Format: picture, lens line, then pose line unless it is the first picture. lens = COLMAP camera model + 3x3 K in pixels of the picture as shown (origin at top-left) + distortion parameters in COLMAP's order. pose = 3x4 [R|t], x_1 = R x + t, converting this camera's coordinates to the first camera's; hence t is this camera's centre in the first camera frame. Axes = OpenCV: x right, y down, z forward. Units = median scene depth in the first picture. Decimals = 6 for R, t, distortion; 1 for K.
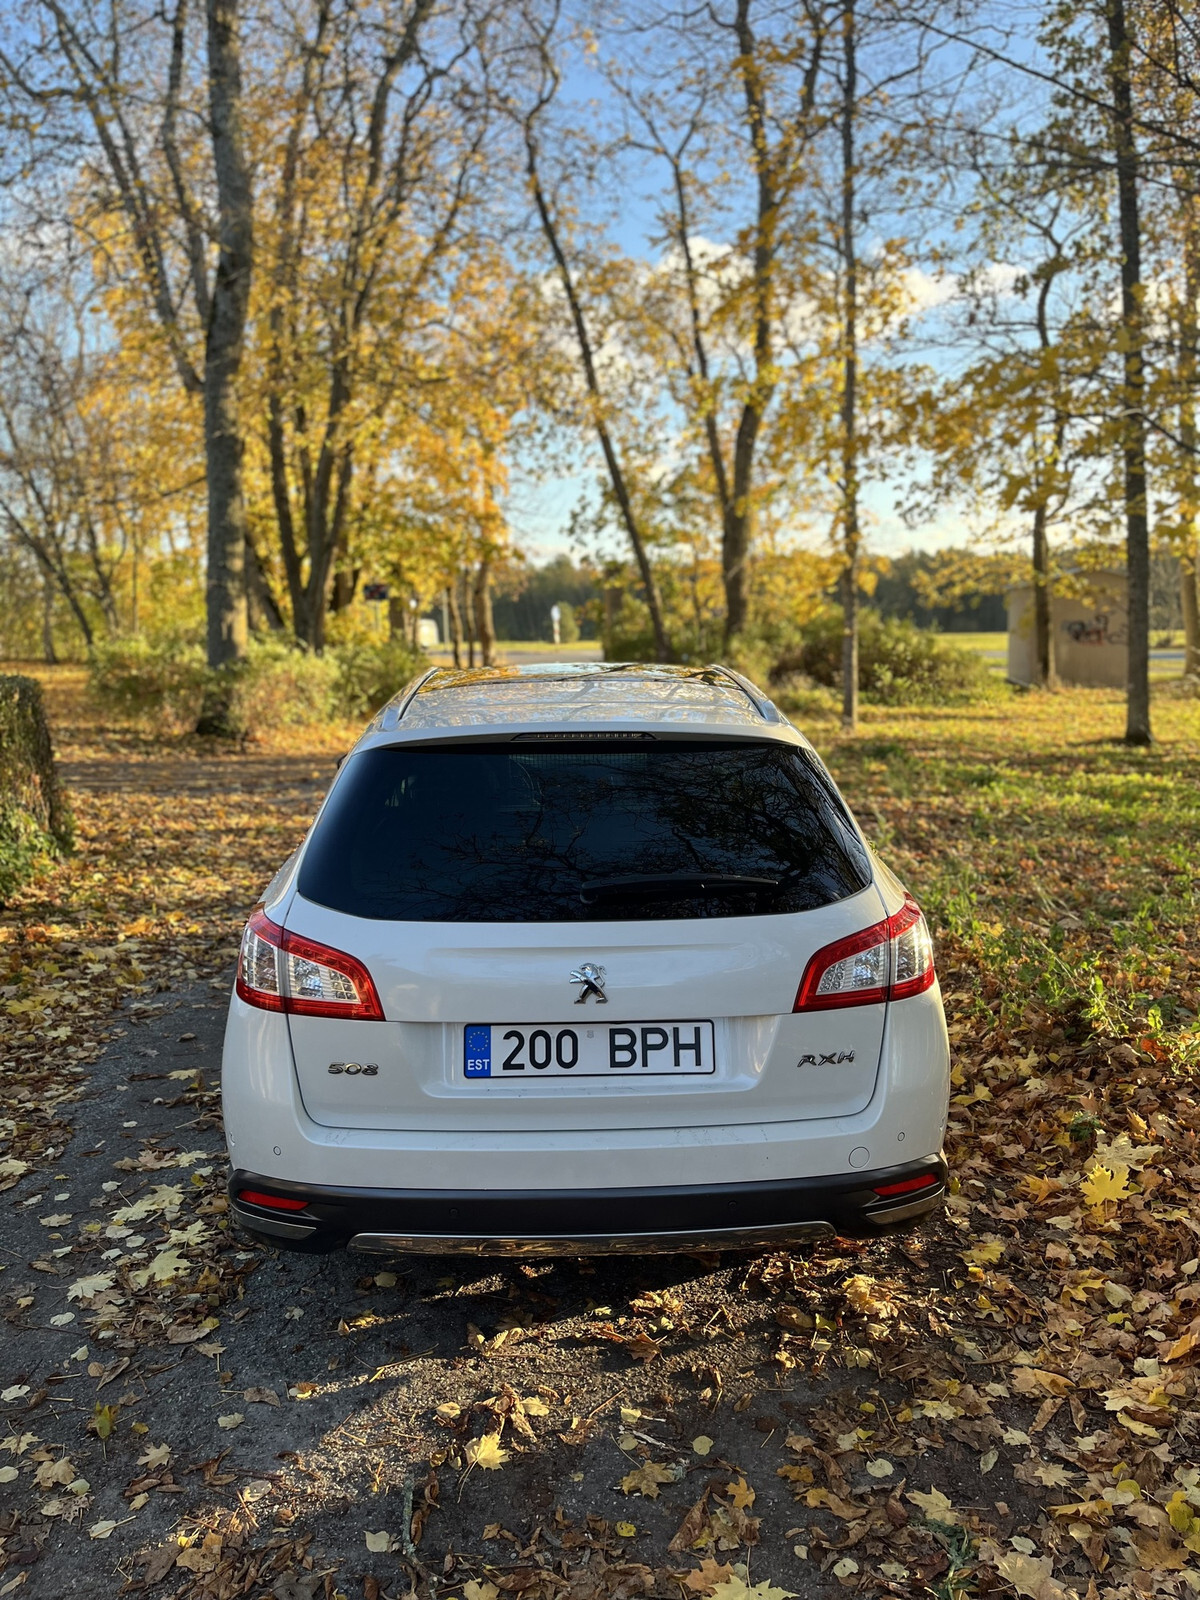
lens RADIAL K [[1220.9, 0, 597.0], [0, 1220.9, 794.7], [0, 0, 1]] dist [0.080348, -0.117931]
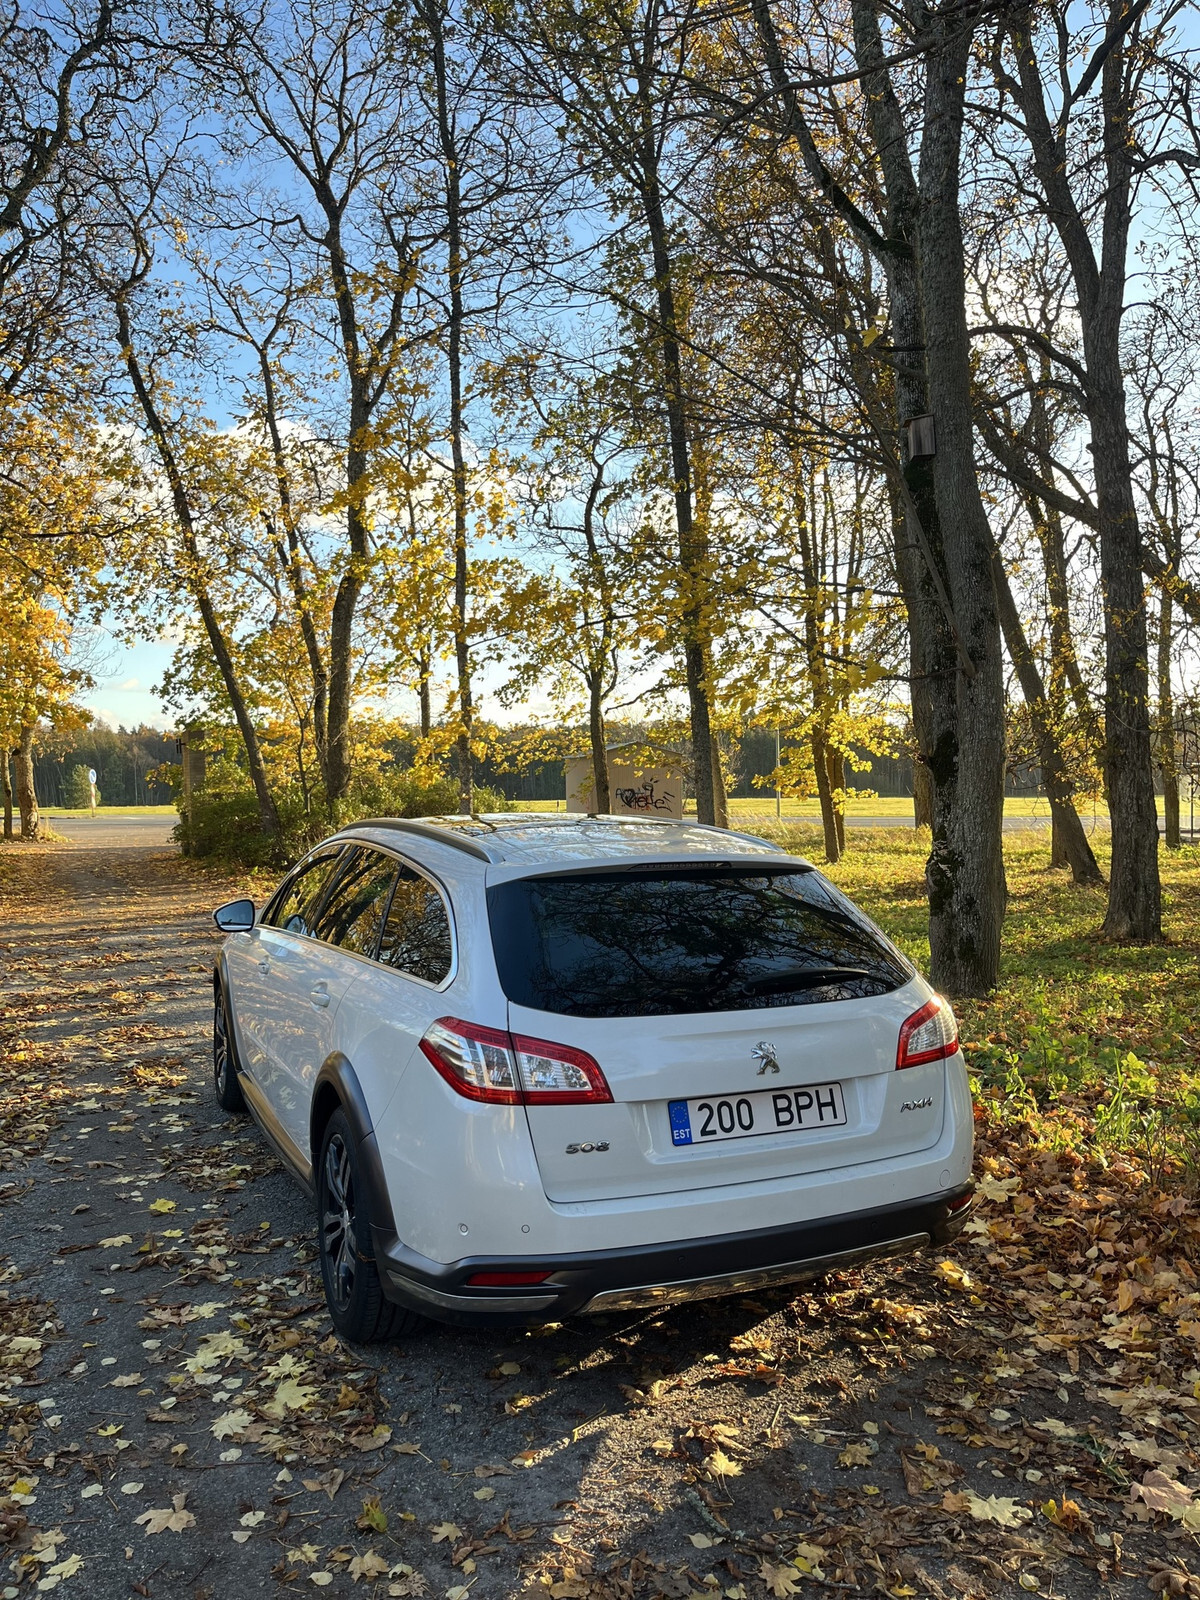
lens RADIAL K [[1220.9, 0, 597.0], [0, 1220.9, 794.7], [0, 0, 1]] dist [0.080348, -0.117931]
pose [[0.927326, 0.004476, 0.374228, -0.576422], [0.045933, 0.991008, -0.125675, 0.033664], [-0.371425, 0.133731, 0.918781, -0.116203]]
